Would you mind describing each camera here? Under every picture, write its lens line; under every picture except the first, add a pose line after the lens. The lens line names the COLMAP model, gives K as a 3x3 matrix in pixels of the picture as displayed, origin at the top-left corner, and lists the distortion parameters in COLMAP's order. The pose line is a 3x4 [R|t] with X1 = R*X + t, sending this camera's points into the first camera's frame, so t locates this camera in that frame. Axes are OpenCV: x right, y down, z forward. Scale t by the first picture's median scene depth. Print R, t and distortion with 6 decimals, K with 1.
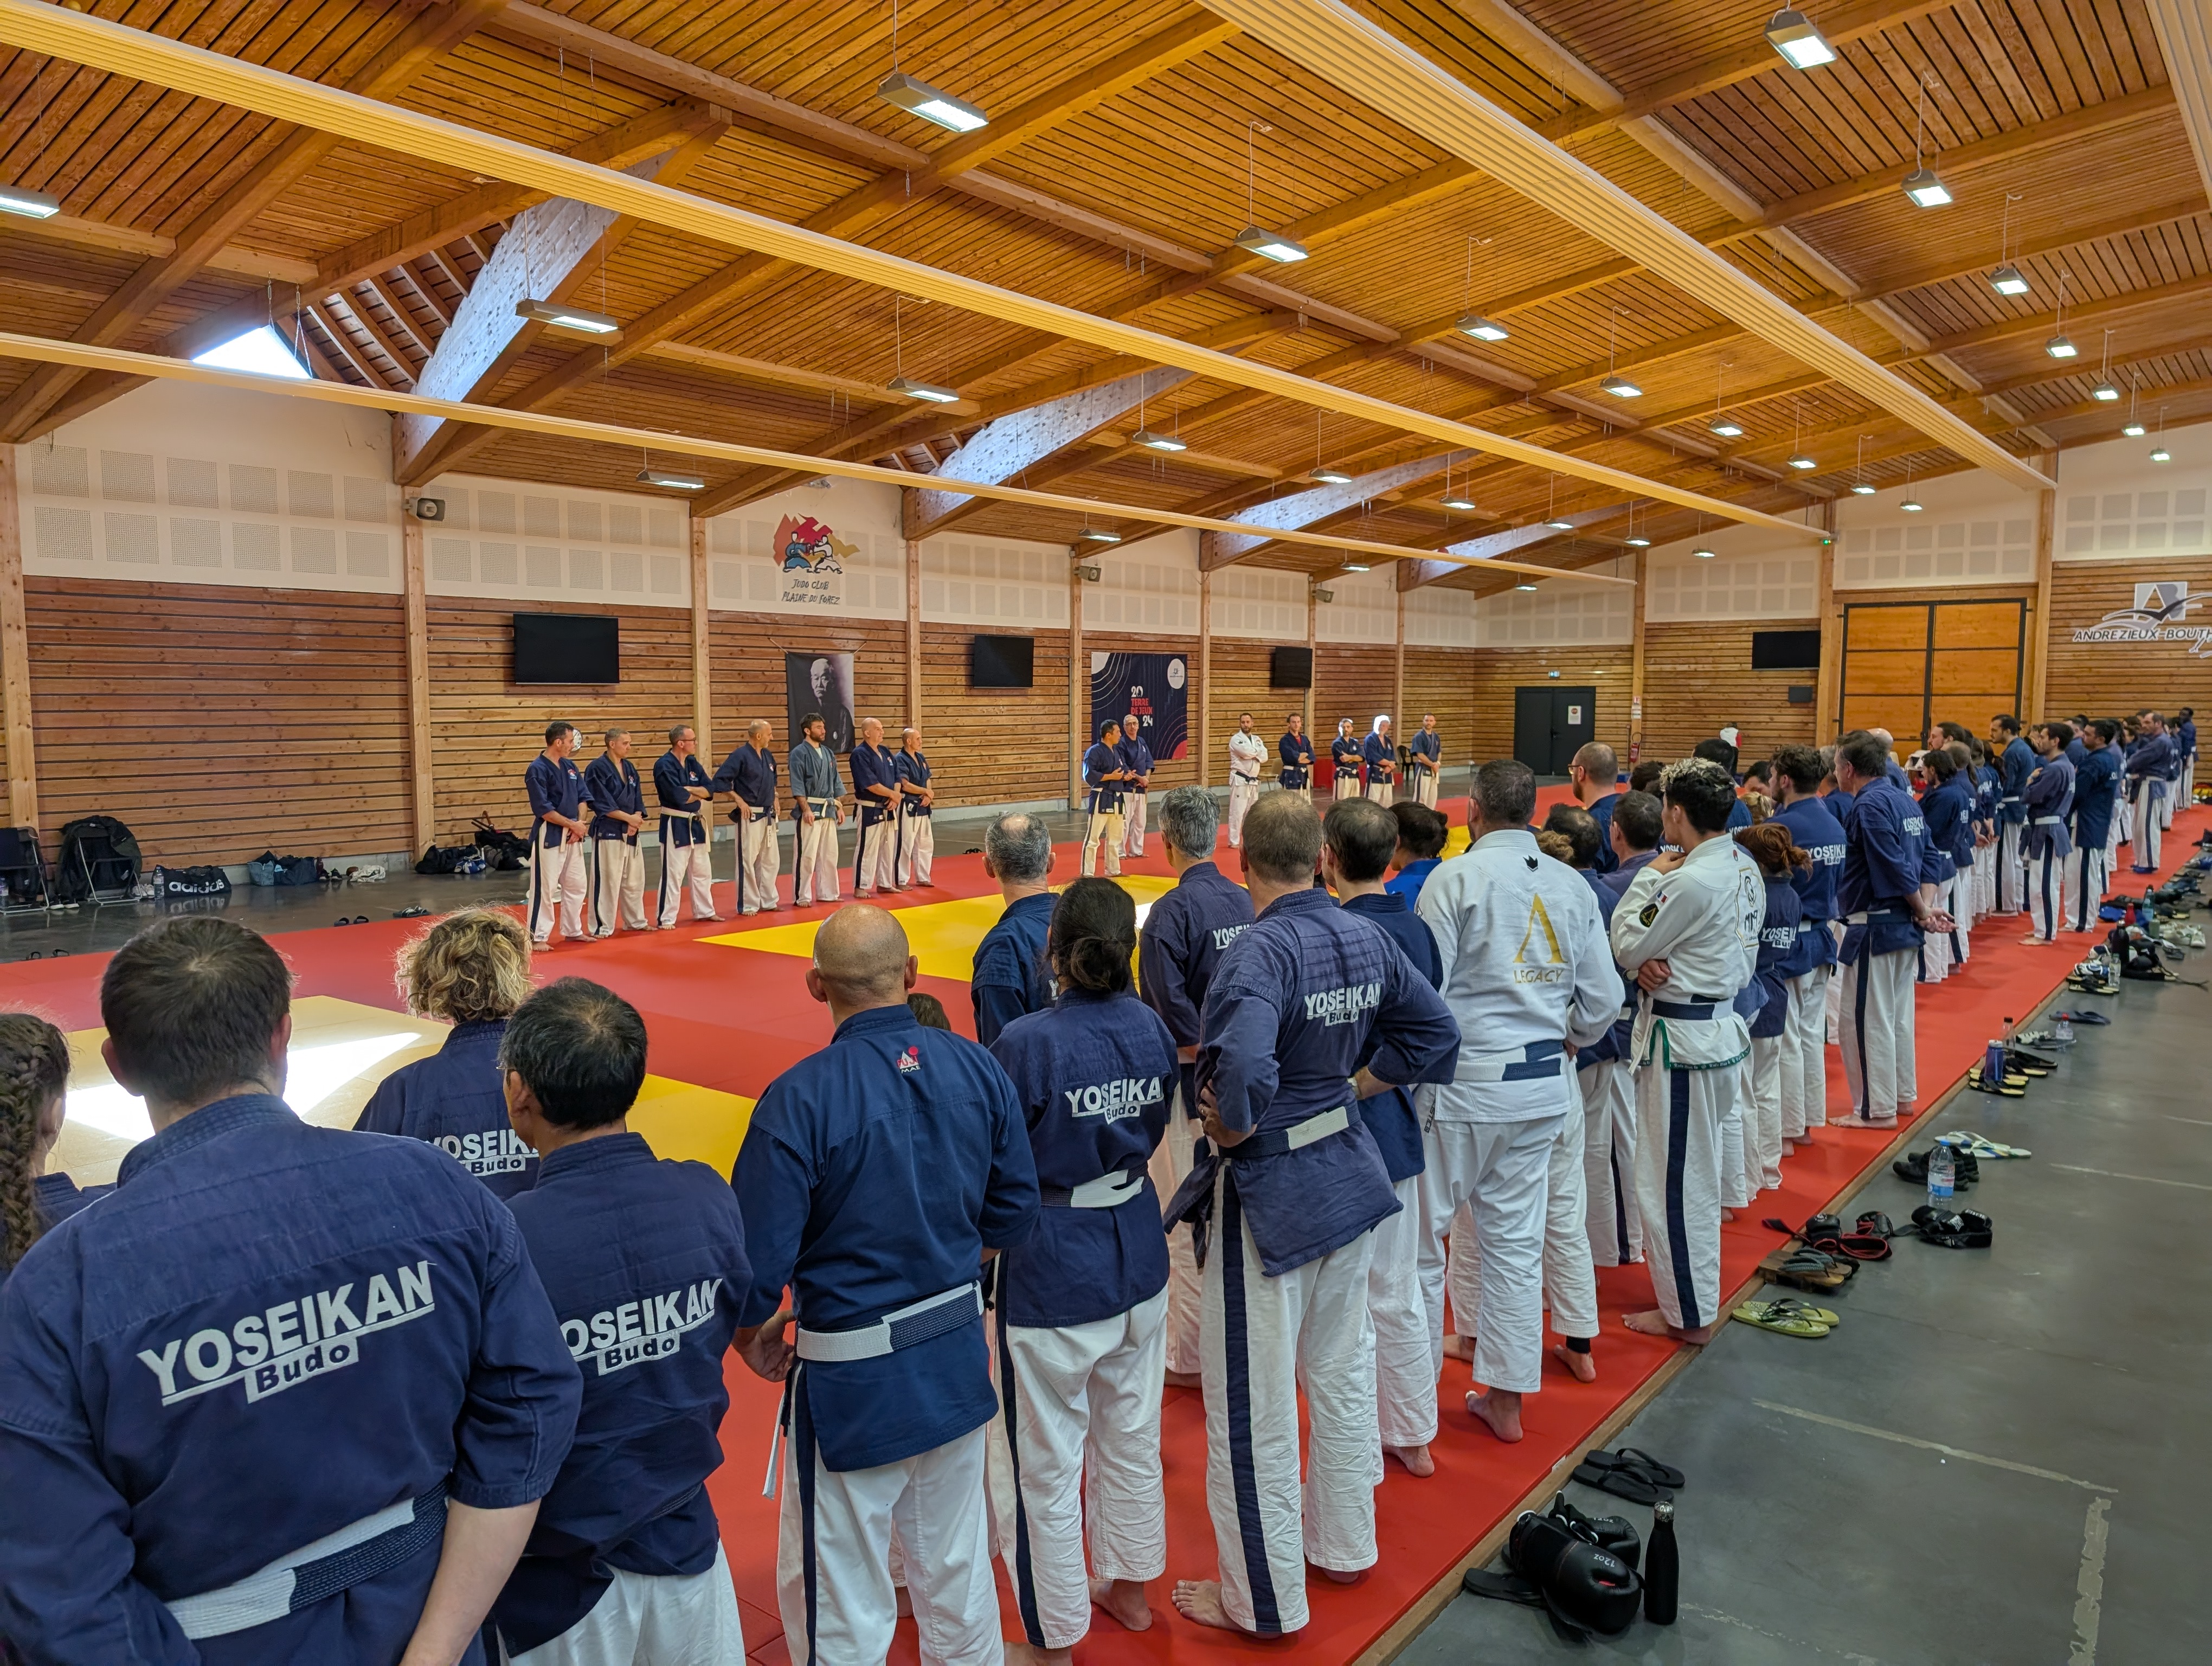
lens RADIAL K [[1577.5, 0, 1094.8], [0, 1577.5, 840.6], [0, 0, 1]] dist [0.037998, -0.036699]
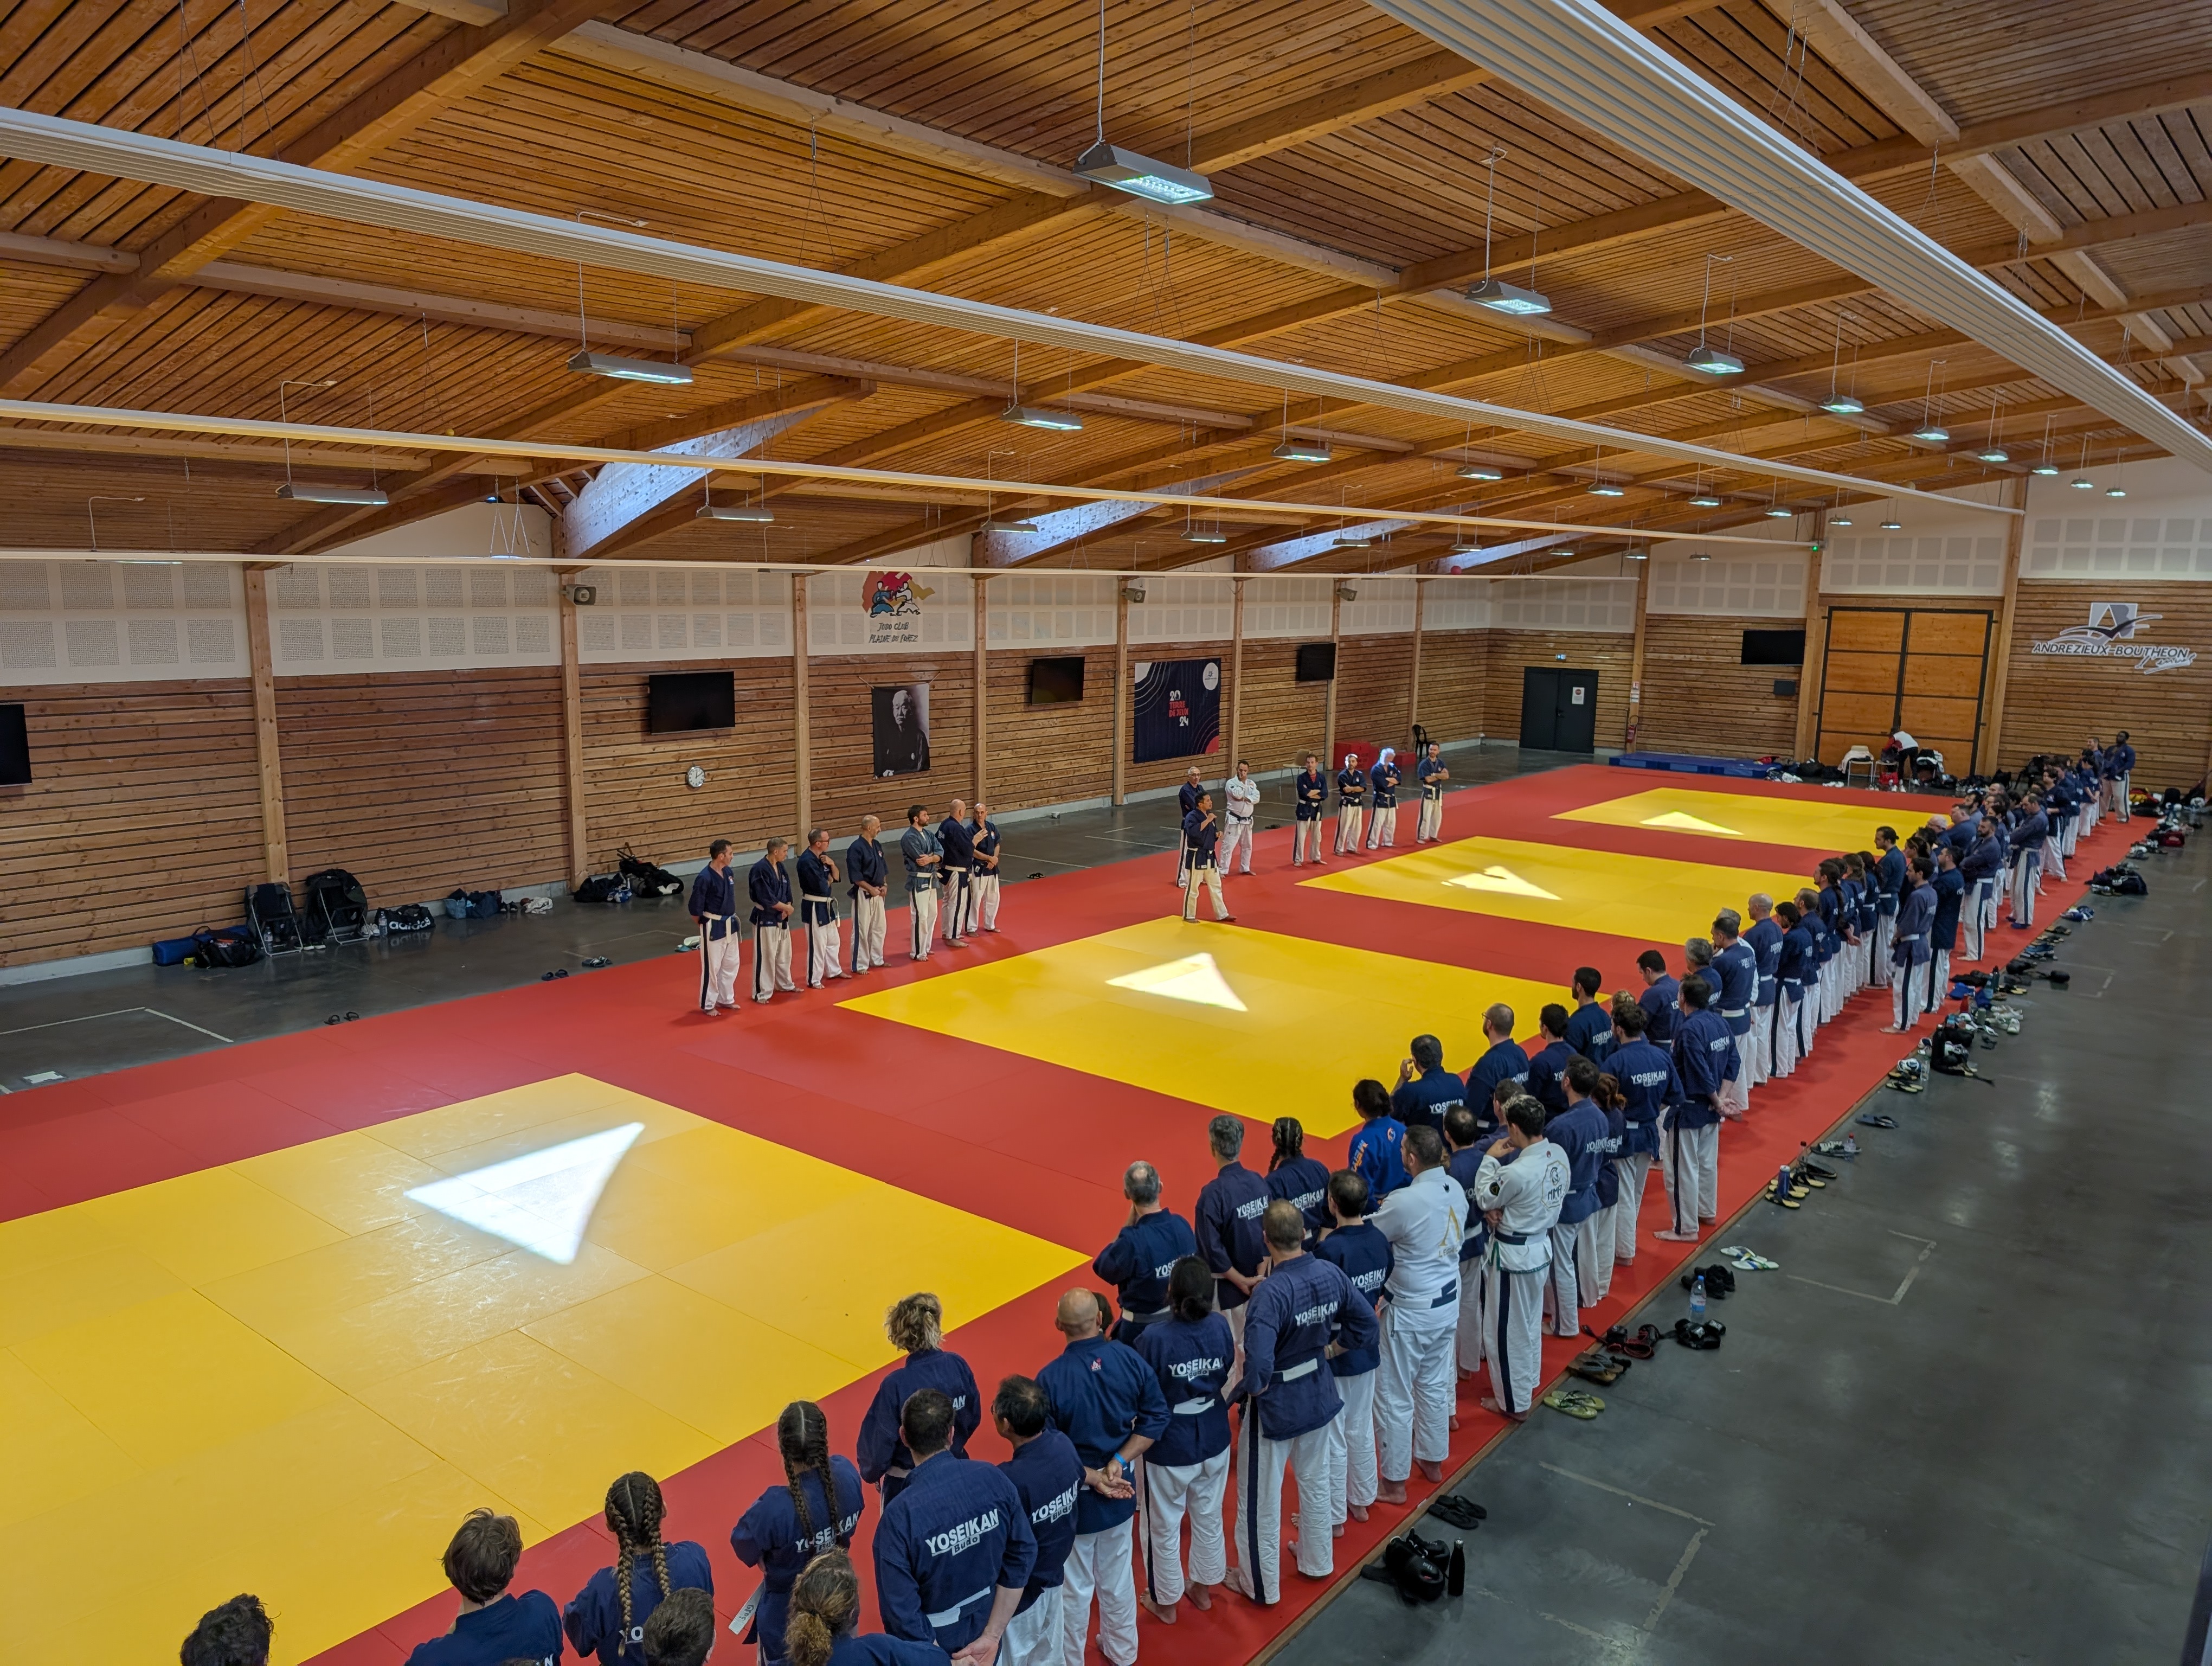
lens RADIAL K [[1577.5, 0, 1112.1], [0, 1577.5, 846.8], [0, 0, 1]] dist [0.037998, -0.036699]
pose [[0.999839, 0.017503, -0.003914, -0.015613], [-0.017153, 0.996932, 0.076364, -0.098895], [0.005239, -0.076284, 0.997072, -0.155743]]
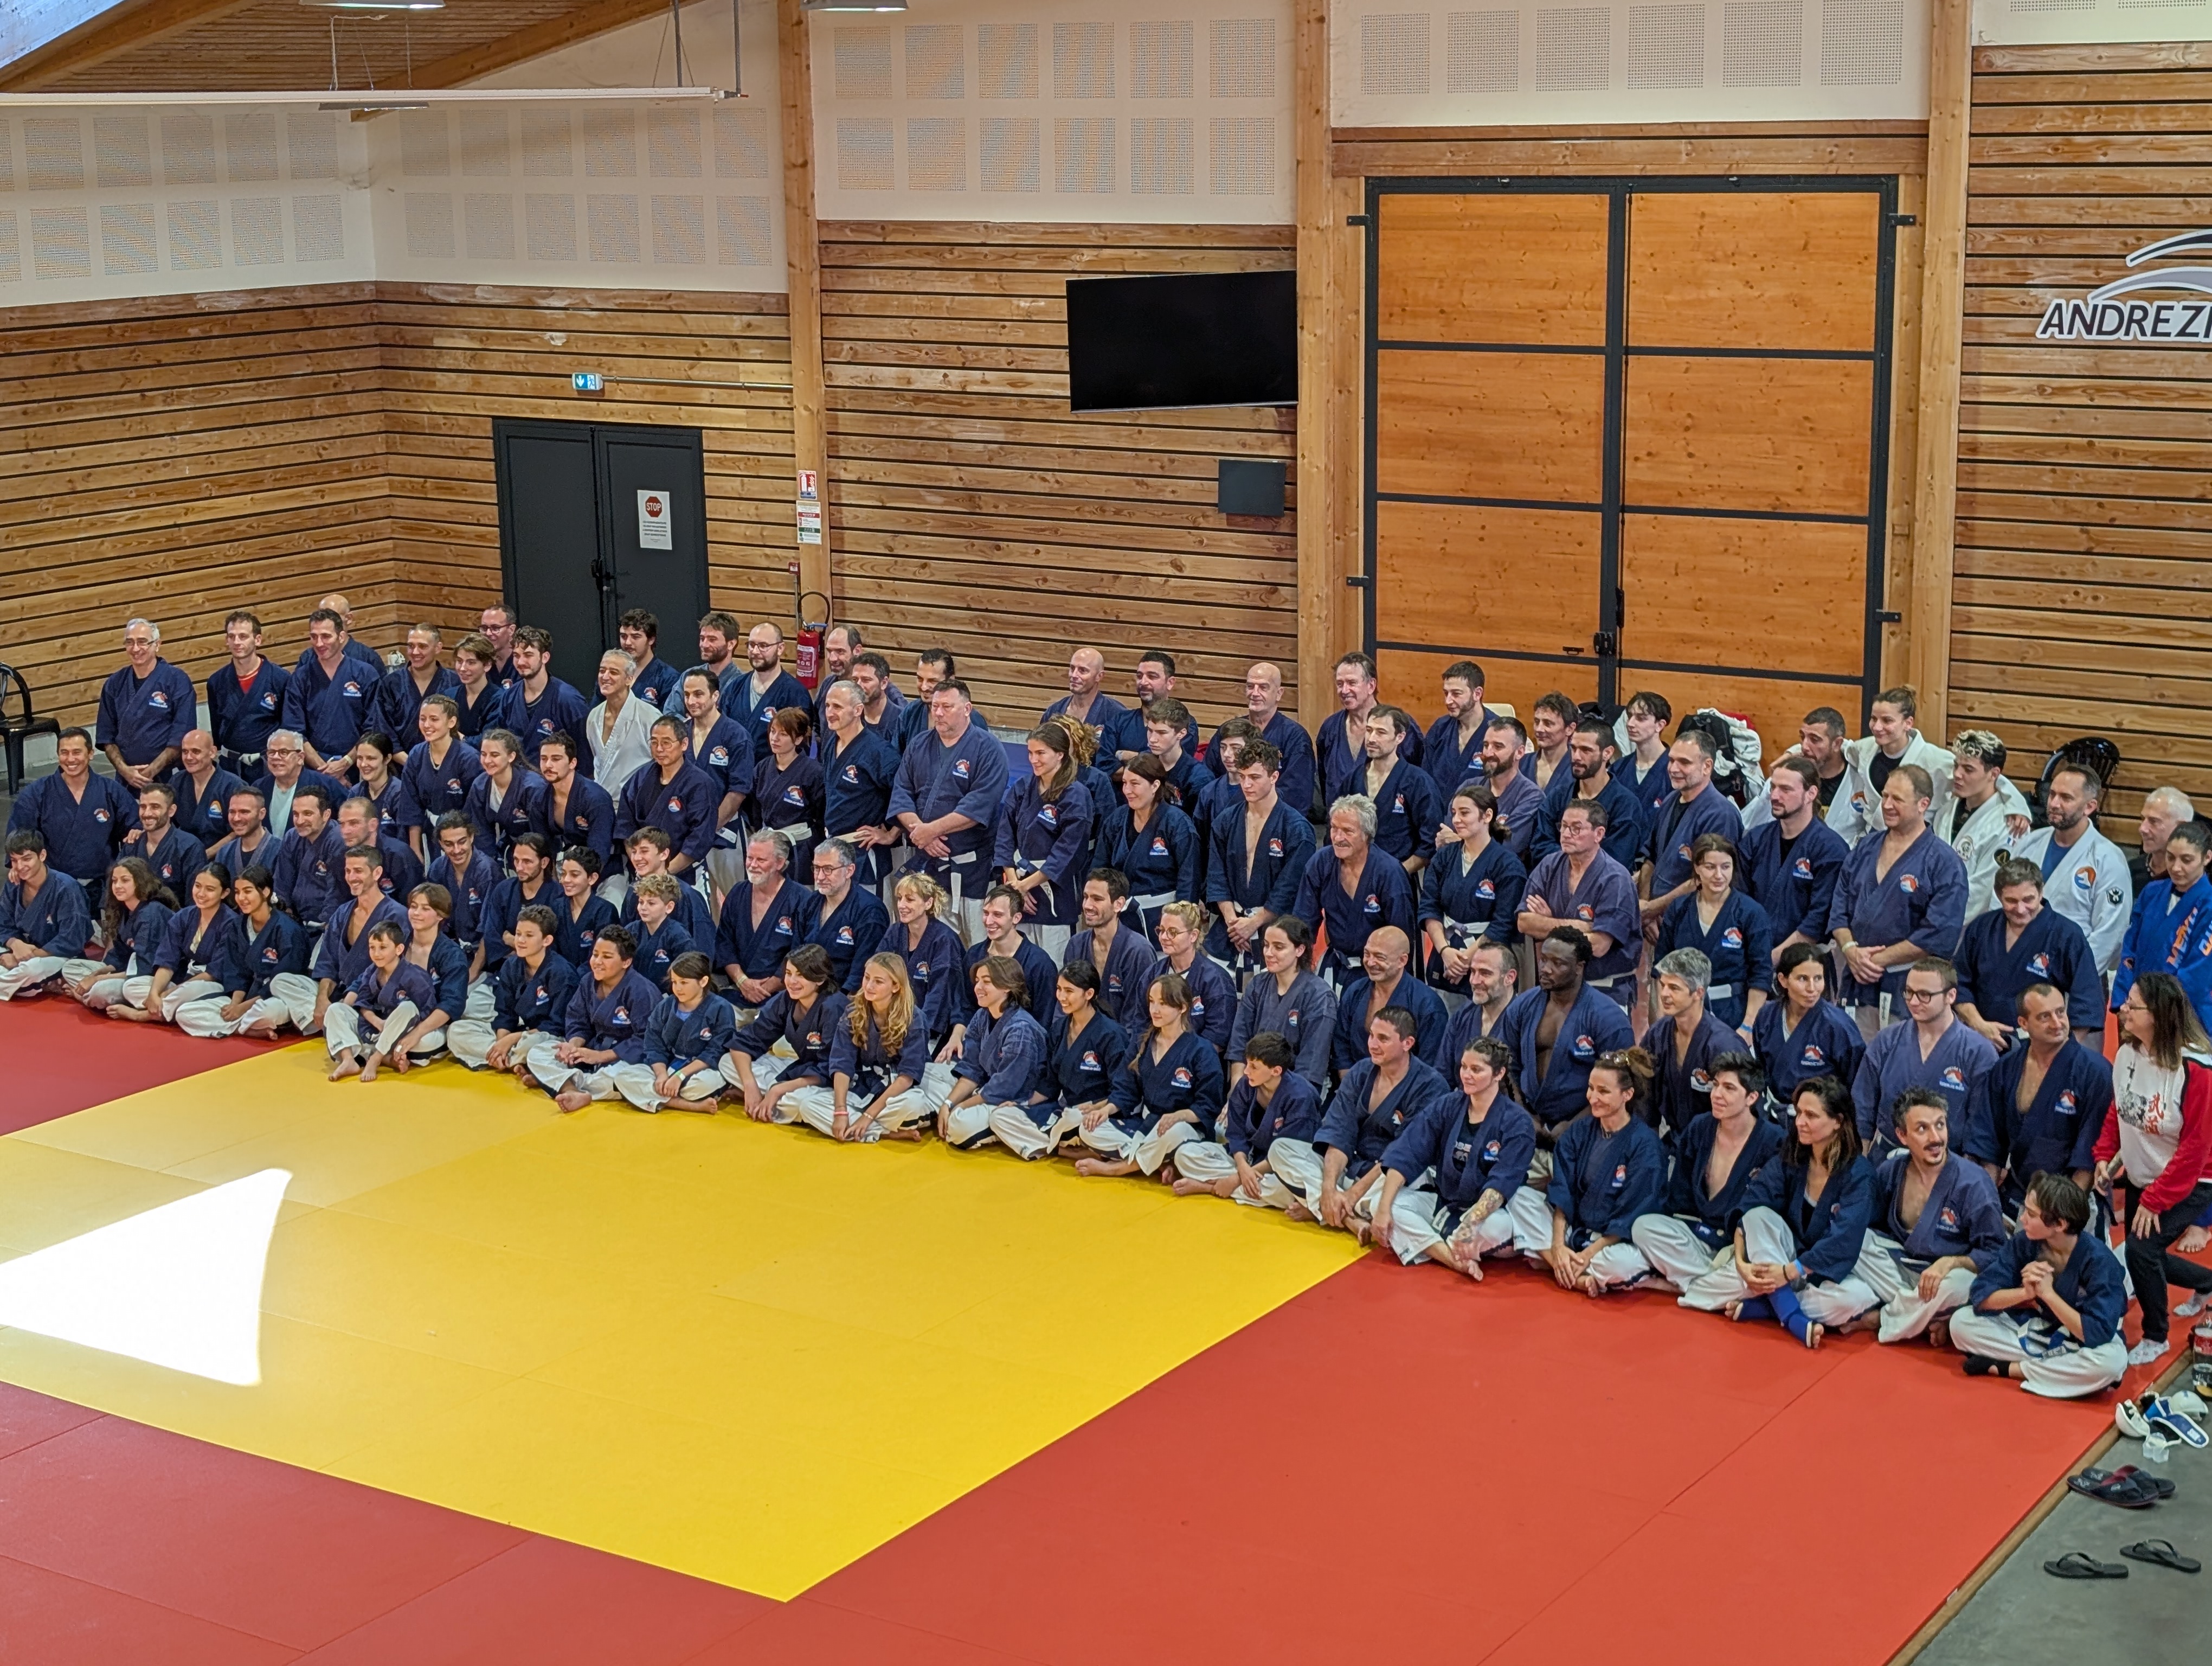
lens RADIAL K [[3389.5, 0, 1108.8], [0, 3389.5, 832.4], [0, 0, 1]] dist [0.126999, 0.000000]
pose [[0.993910, -0.039101, 0.103023, 0.591163], [0.026716, 0.992539, 0.118963, -0.175438], [-0.106906, -0.115486, 0.987539, 0.633116]]
